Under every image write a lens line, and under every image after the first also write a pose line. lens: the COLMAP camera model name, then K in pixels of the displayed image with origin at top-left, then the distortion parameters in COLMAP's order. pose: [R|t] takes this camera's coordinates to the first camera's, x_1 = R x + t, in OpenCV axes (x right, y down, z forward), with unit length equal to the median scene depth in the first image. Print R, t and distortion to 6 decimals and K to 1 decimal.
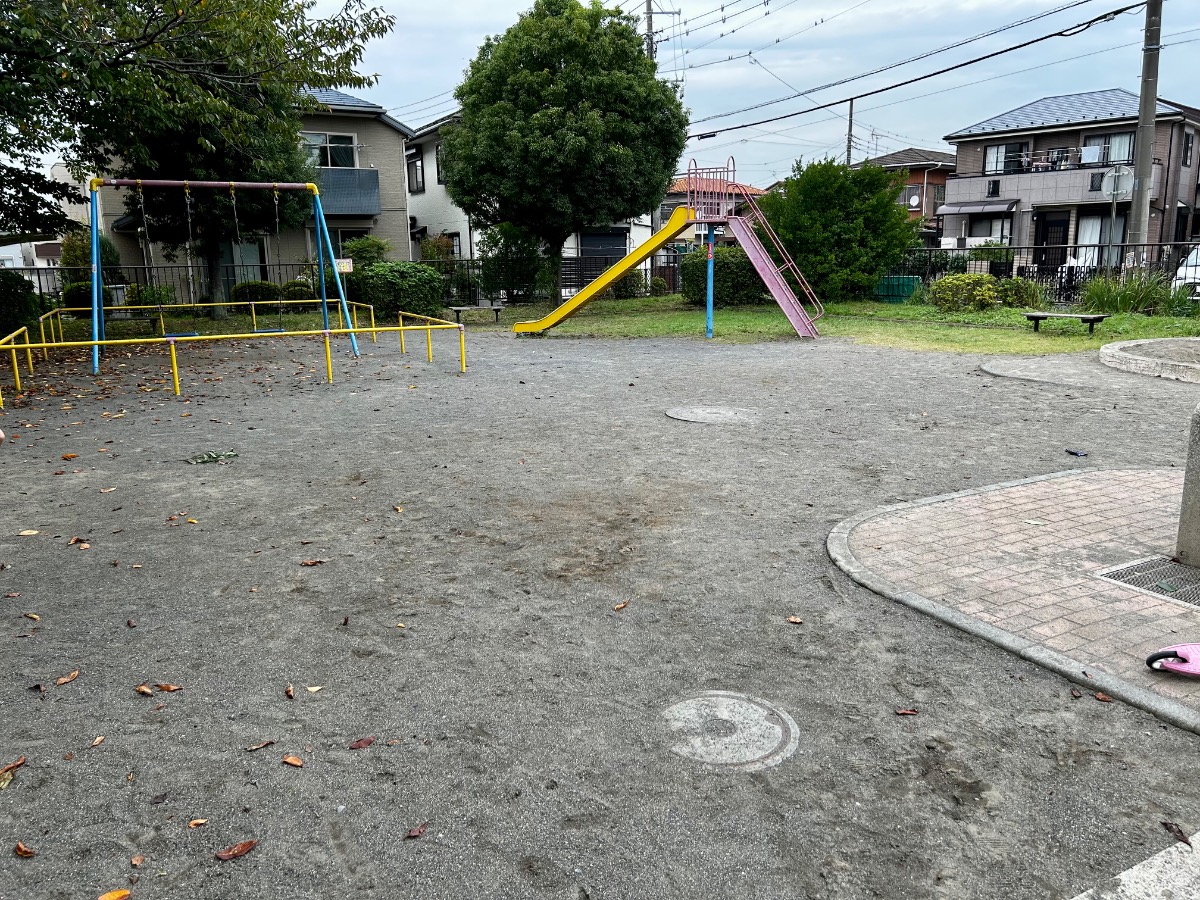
lens RADIAL K [[872.9, 0, 600.0], [0, 872.9, 450.0], [0, 0, 1]] dist [0.048942, -0.054205]
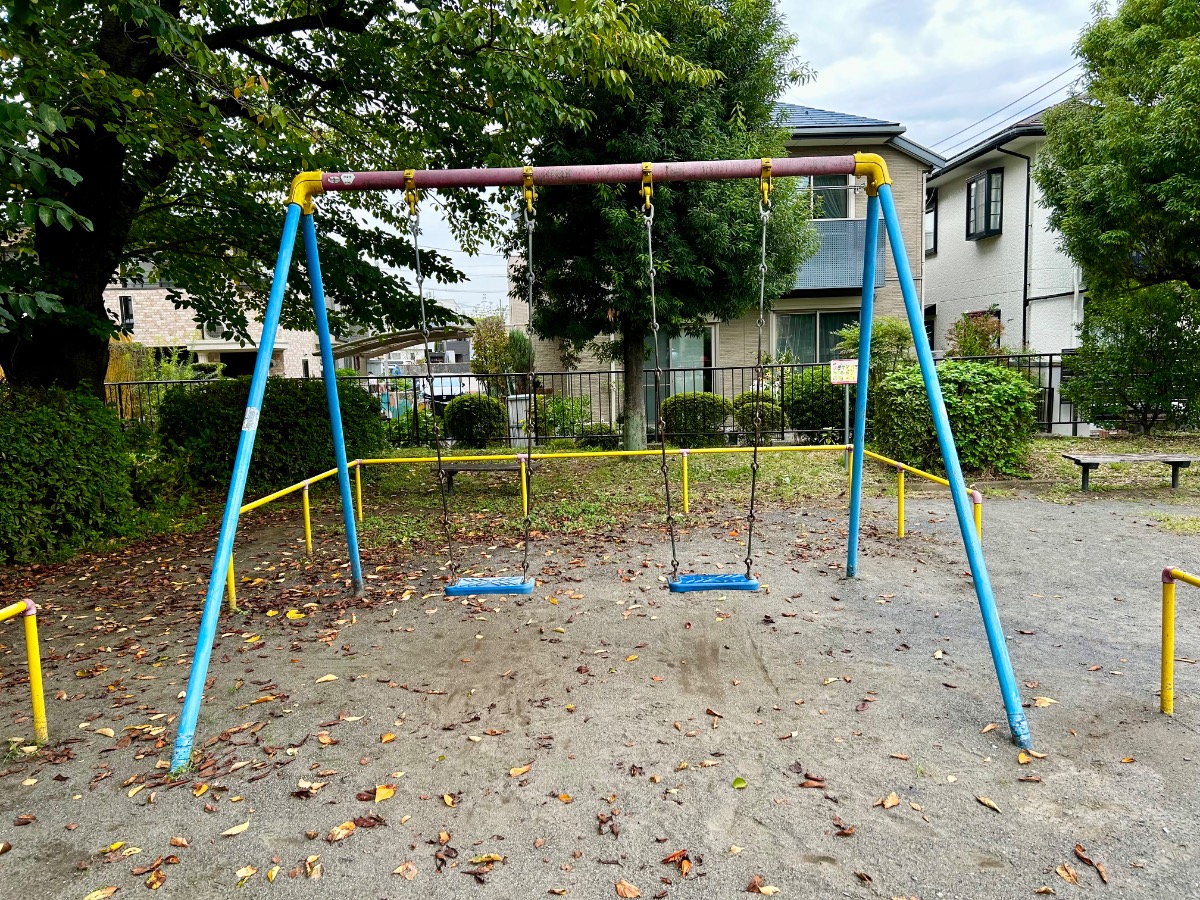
lens RADIAL K [[872.9, 0, 600.0], [0, 872.9, 450.0], [0, 0, 1]] dist [0.048942, -0.054205]
pose [[0.887451, 0.040552, -0.459116, -0.177501], [-0.085009, 0.993434, -0.076571, -0.107323], [0.452996, 0.106982, 0.885071, 0.456061]]
